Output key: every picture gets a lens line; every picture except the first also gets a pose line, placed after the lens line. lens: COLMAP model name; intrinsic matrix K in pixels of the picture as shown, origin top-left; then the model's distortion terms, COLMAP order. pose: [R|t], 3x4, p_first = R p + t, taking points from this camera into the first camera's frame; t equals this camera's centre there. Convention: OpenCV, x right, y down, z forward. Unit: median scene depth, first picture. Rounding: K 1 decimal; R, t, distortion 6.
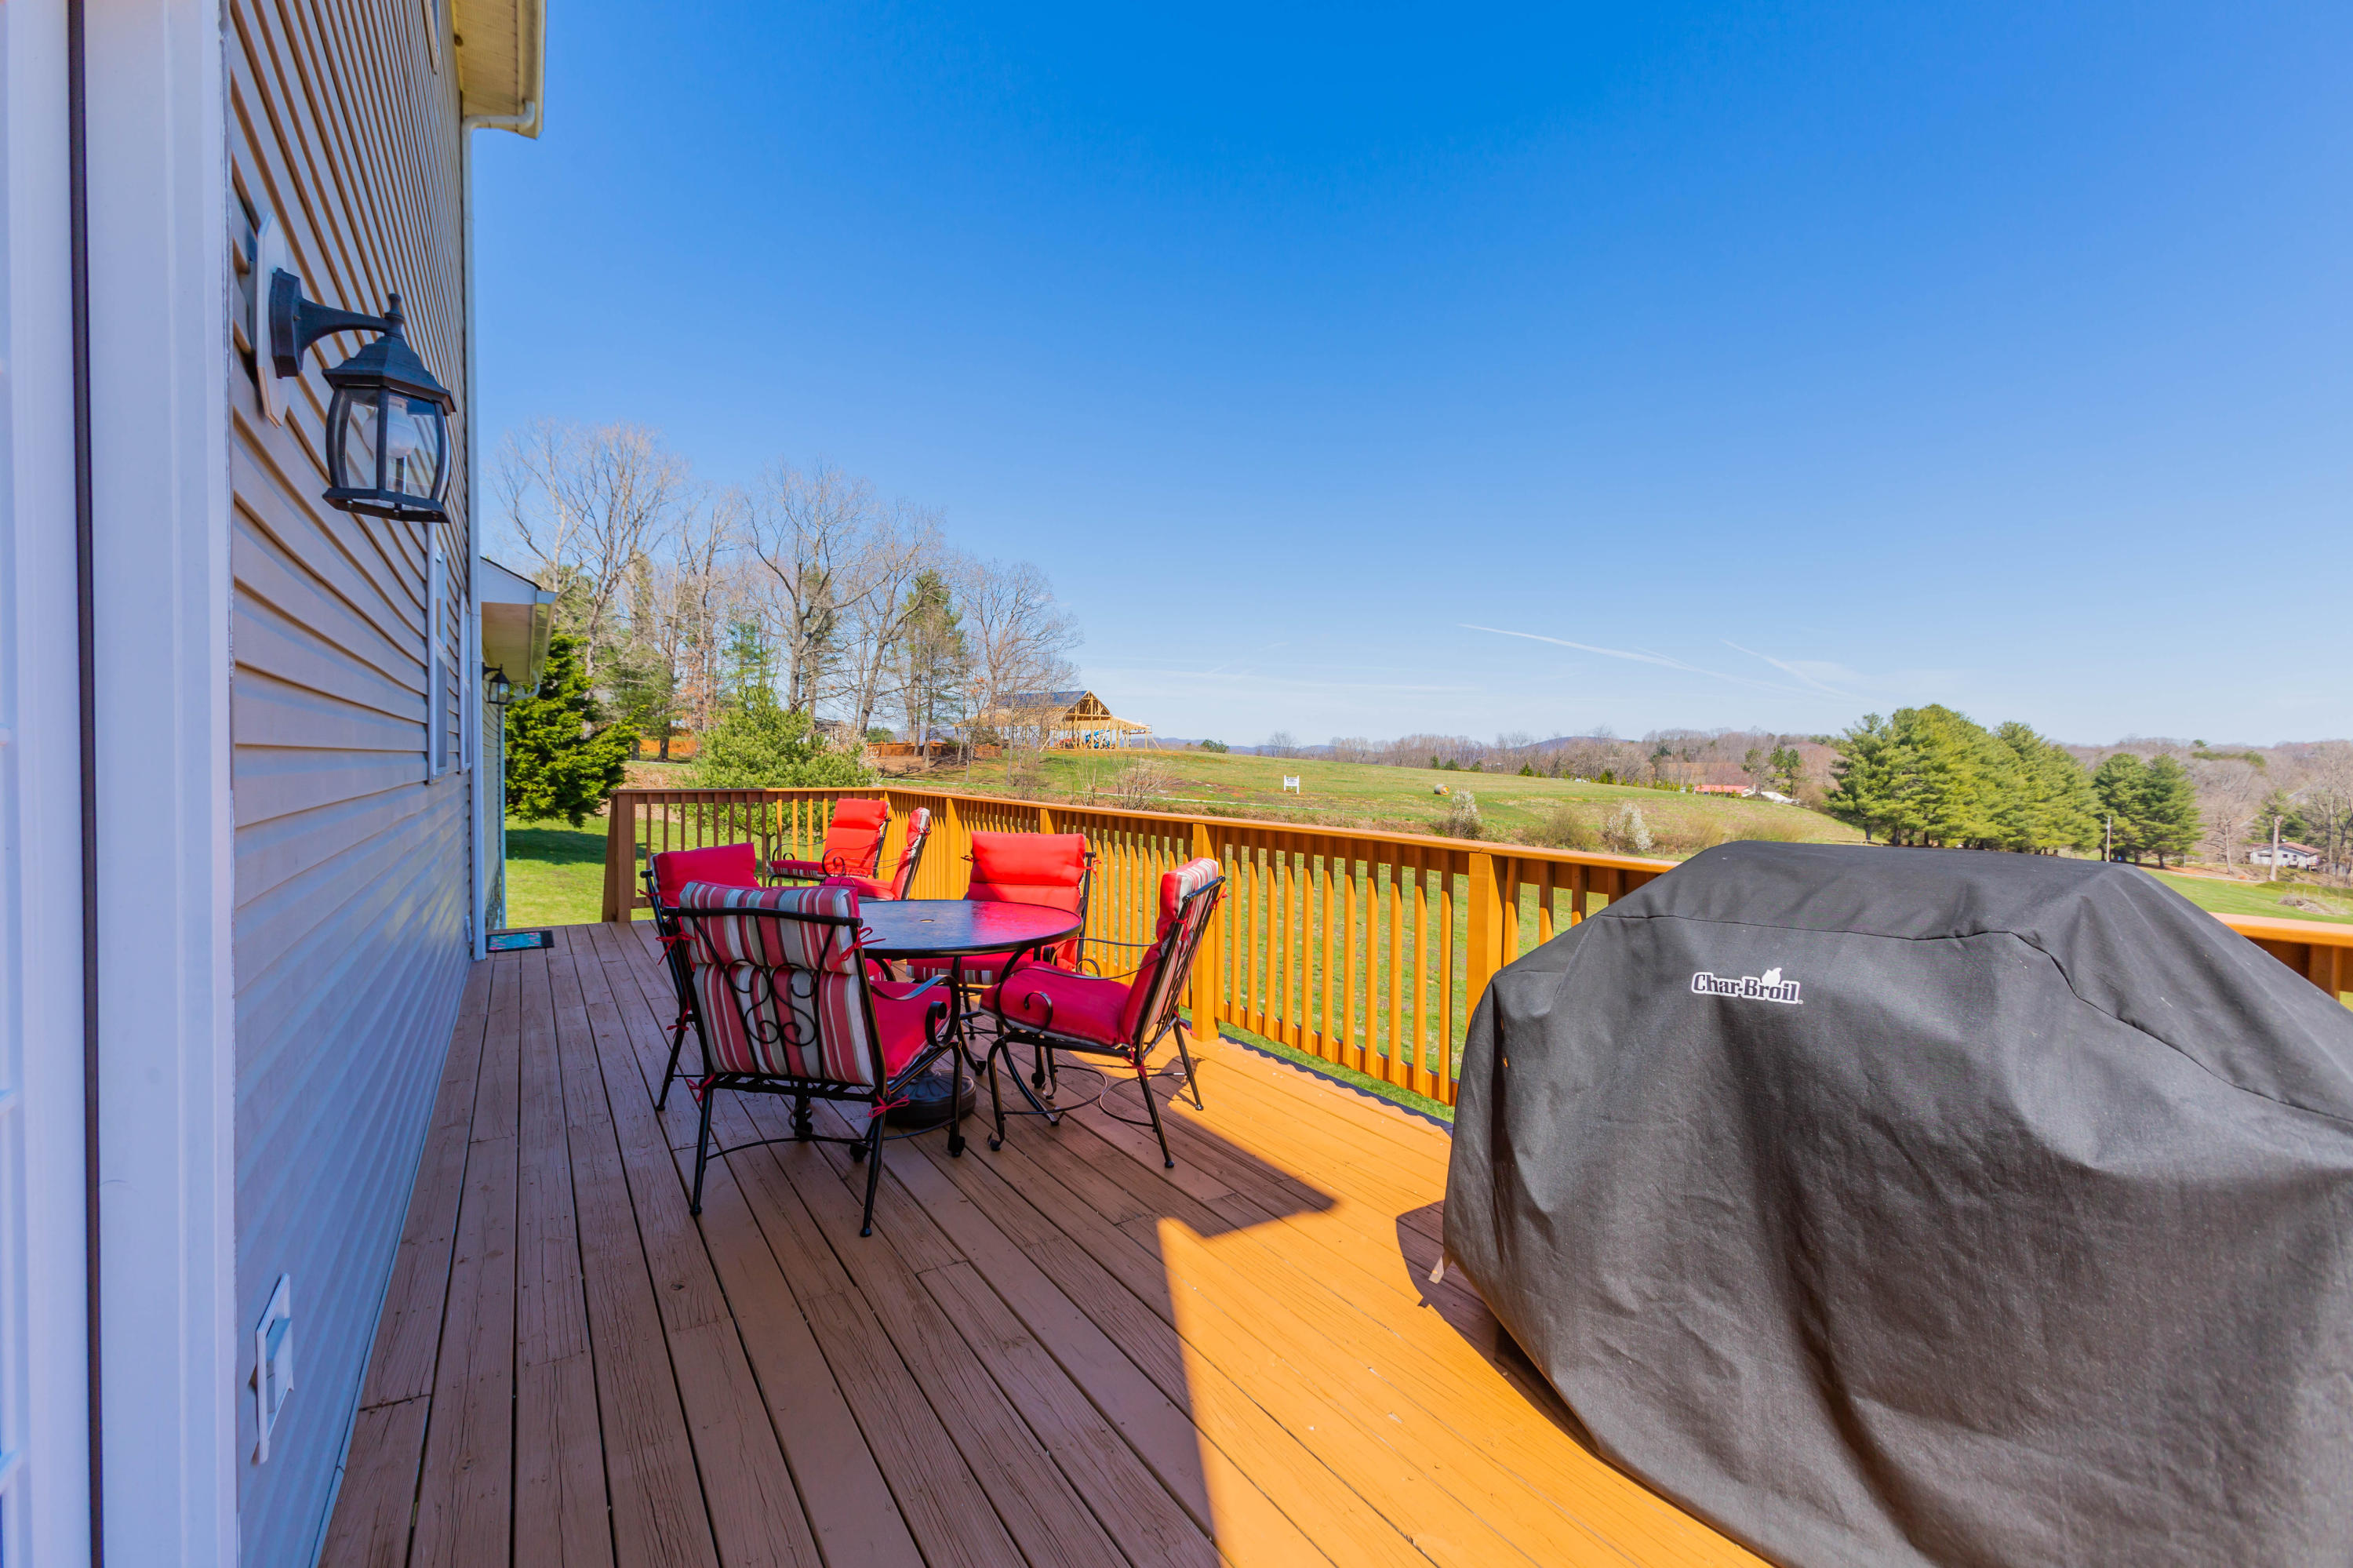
lens RADIAL K [[1062.5, 0, 1180.6], [0, 1062.5, 781.0], [0, 0, 1]] dist [-0.002607, 0.000736]
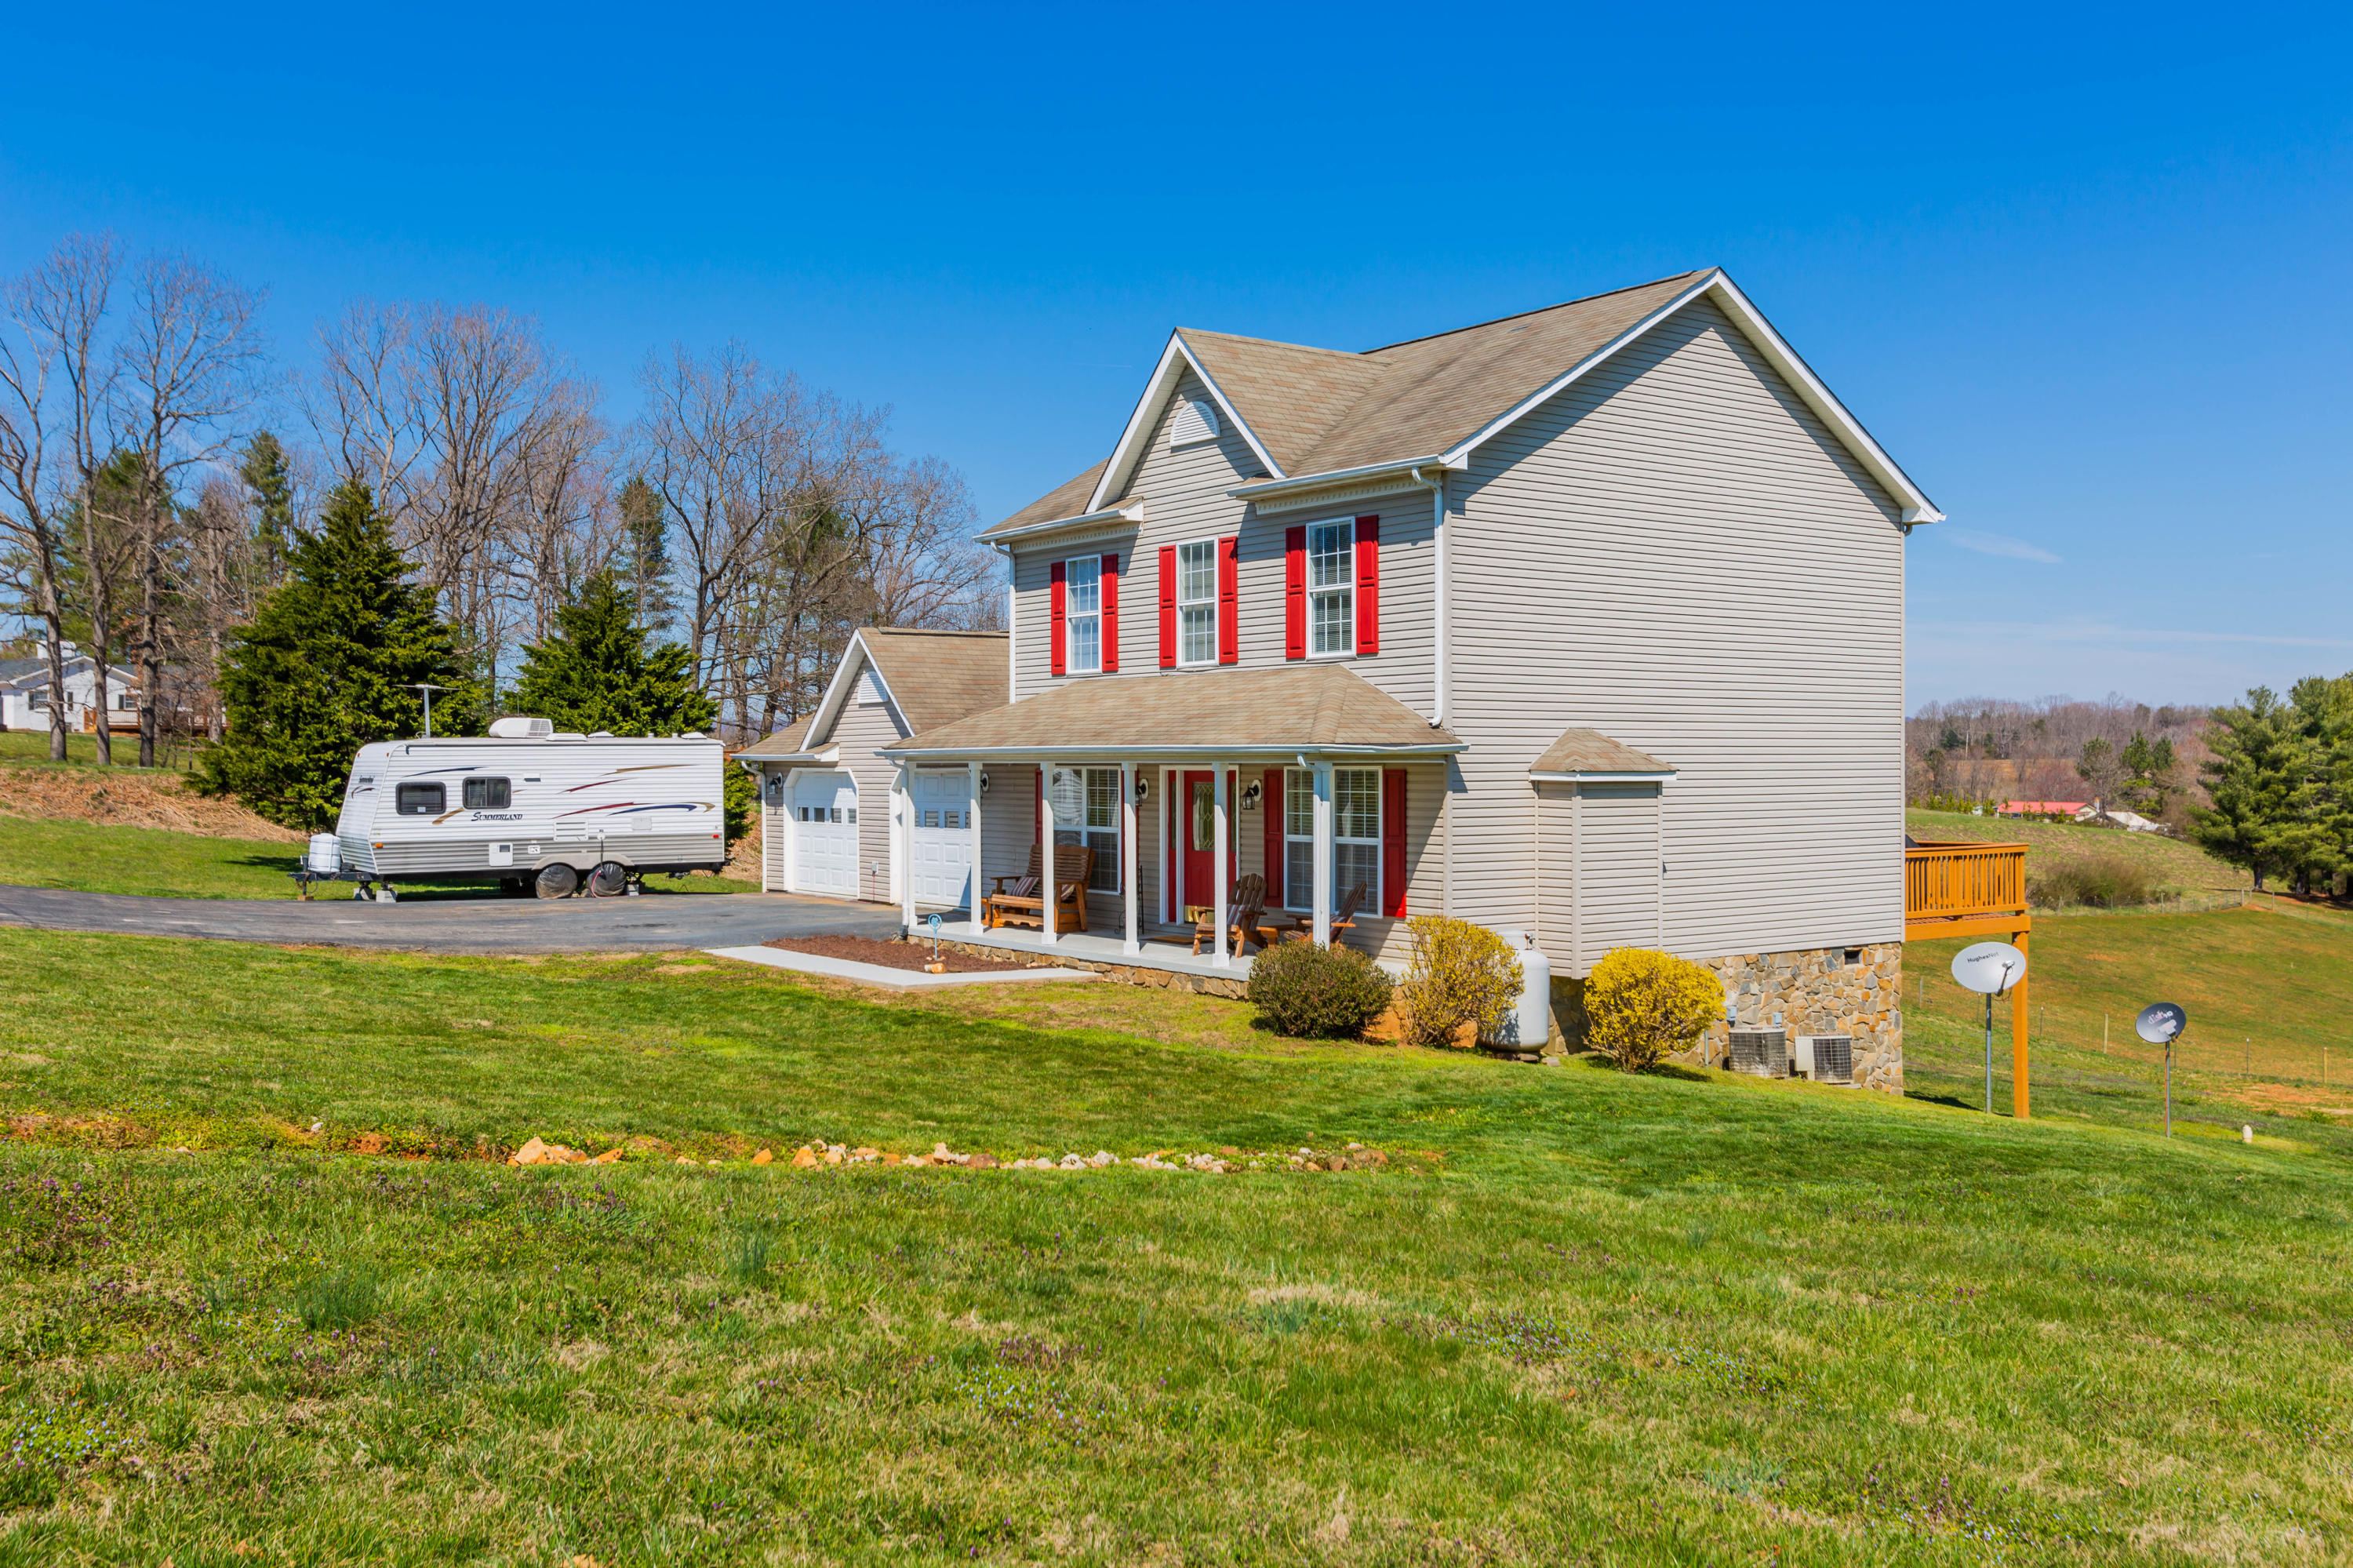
lens RADIAL K [[2079.9, 0, 1176.5], [0, 2079.9, 784.0], [0, 0, 1]] dist [0.001365, 0.003452]
pose [[0.997673, -0.010168, 0.067415, -0.073751], [0.010715, 0.999912, -0.007759, -0.003101], [-0.067331, 0.008464, 0.997695, -0.186761]]
